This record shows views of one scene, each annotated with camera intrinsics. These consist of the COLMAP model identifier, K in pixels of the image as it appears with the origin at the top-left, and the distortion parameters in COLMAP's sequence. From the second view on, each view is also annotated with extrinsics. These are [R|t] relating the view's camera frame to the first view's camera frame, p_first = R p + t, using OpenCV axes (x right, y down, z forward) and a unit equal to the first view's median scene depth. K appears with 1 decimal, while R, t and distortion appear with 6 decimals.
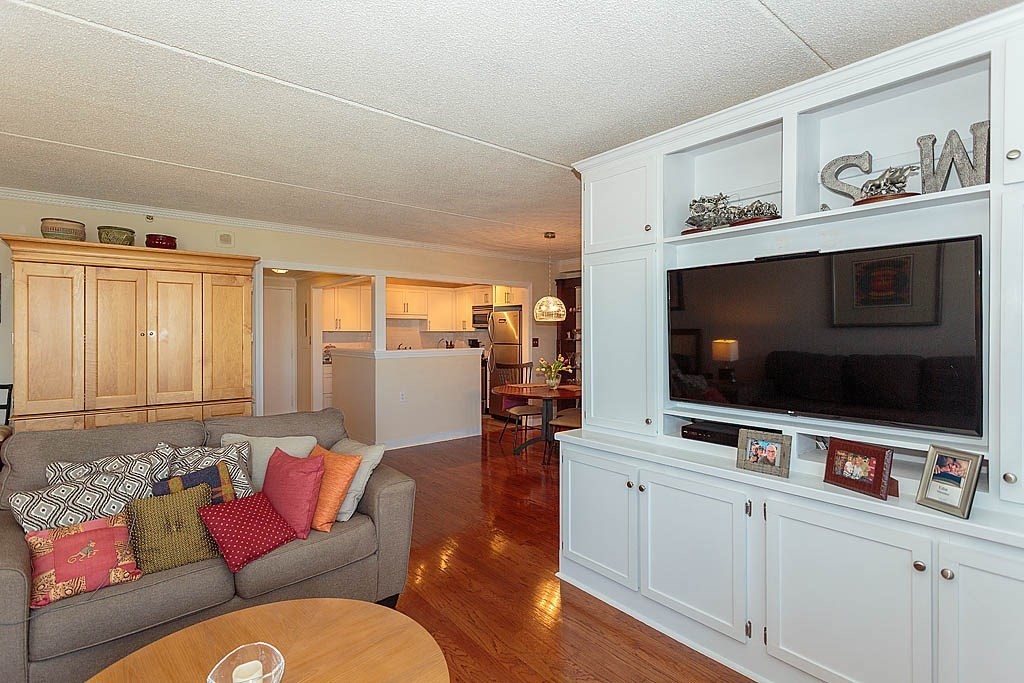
lens RADIAL K [[497.1, 0, 512.0], [0, 497.1, 341.5], [0, 0, 1]] dist [-0.000227, -0.000009]
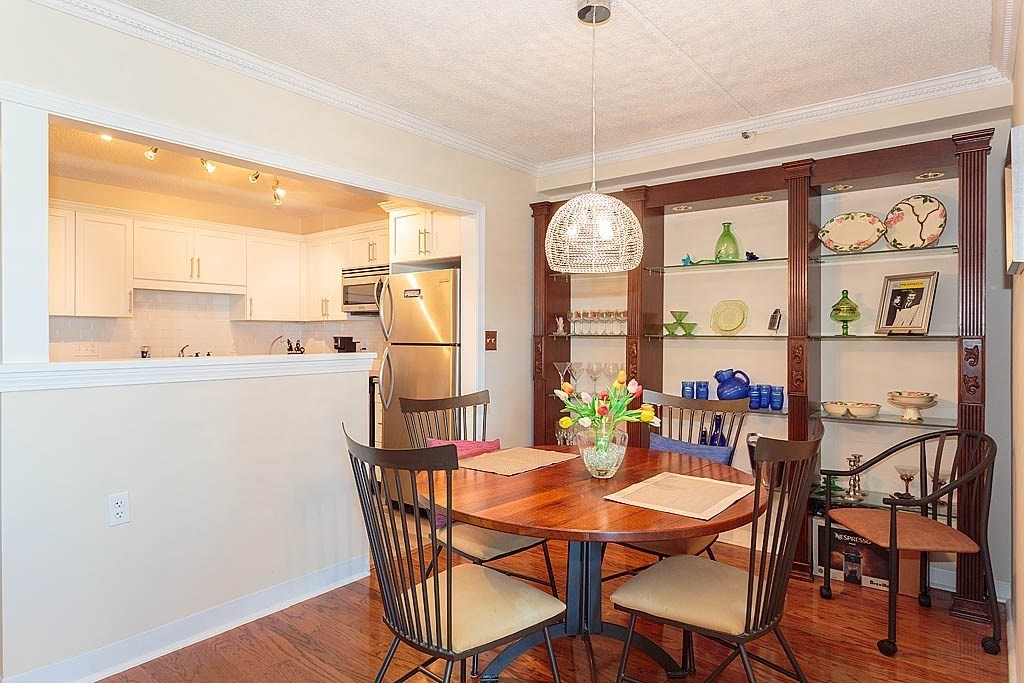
lens RADIAL K [[602.1, 0, 512.0], [0, 602.1, 341.5], [0, 0, 1]] dist [0.001438, 0.000537]
pose [[0.979446, -0.002517, 0.201691, -0.036146], [0.003339, 0.999987, -0.003735, 0.004003], [-0.201679, 0.004332, 0.979442, 0.388628]]
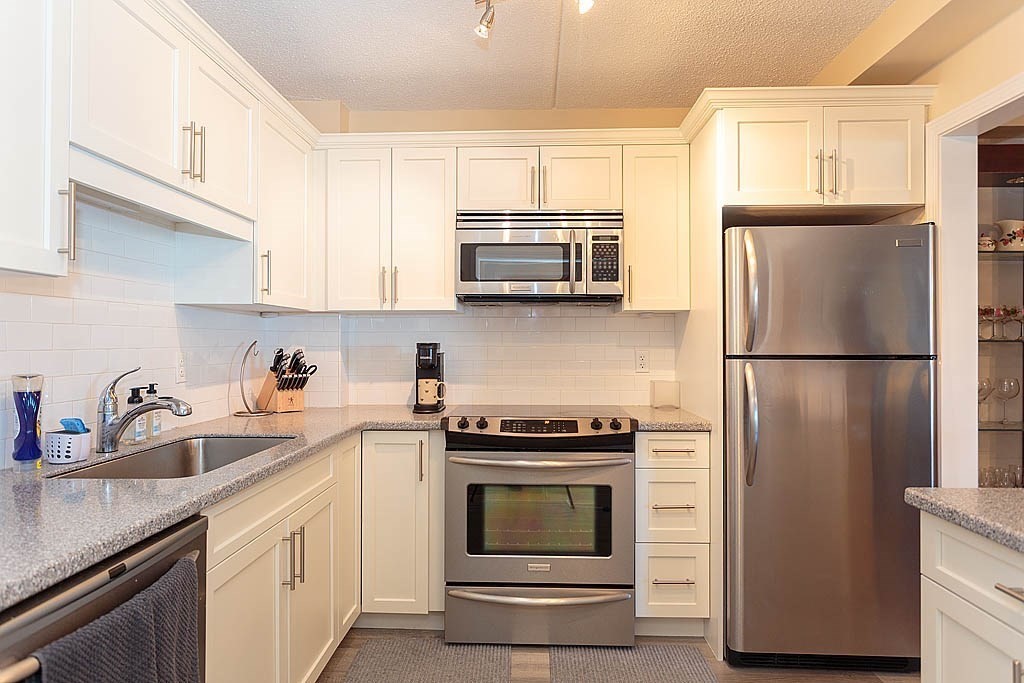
lens RADIAL K [[602.1, 0, 512.0], [0, 602.1, 341.5], [0, 0, 1]] dist [0.001438, 0.000537]
pose [[0.668797, -0.000294, 0.743445, -0.296263], [0.009704, 0.999918, -0.008334, -0.001480], [-0.743381, 0.012788, 0.668745, 0.791600]]
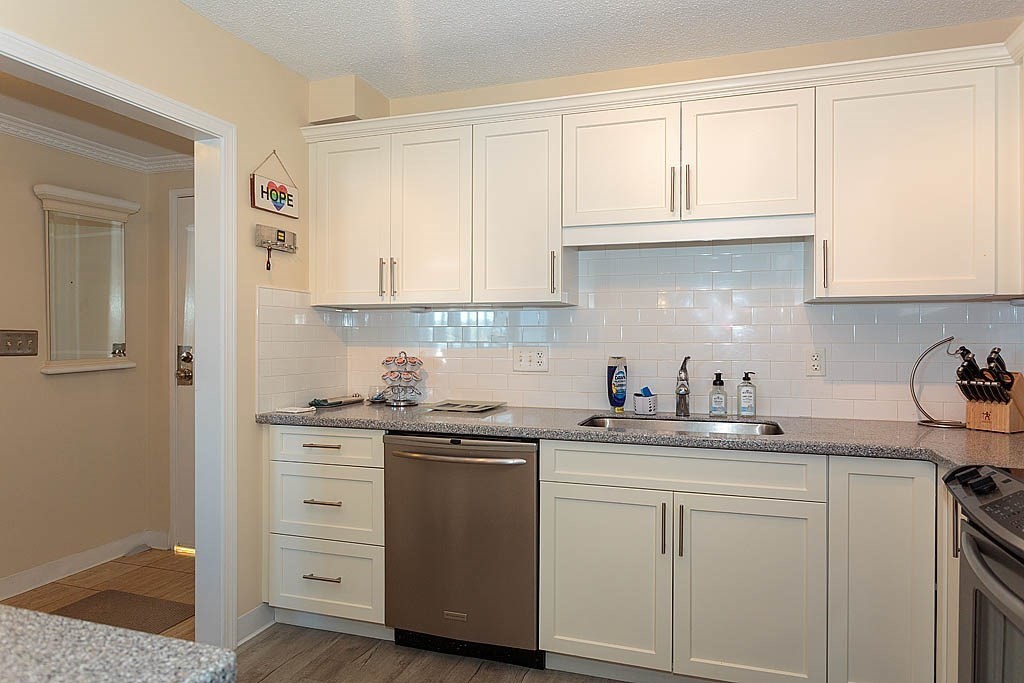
lens RADIAL K [[602.1, 0, 512.0], [0, 602.1, 341.5], [0, 0, 1]] dist [0.001438, 0.000537]
pose [[0.535092, 0.008705, -0.844749, -0.033323], [-0.006344, 0.999960, 0.006286, -0.003928], [0.844770, 0.001996, 0.535126, 0.807444]]
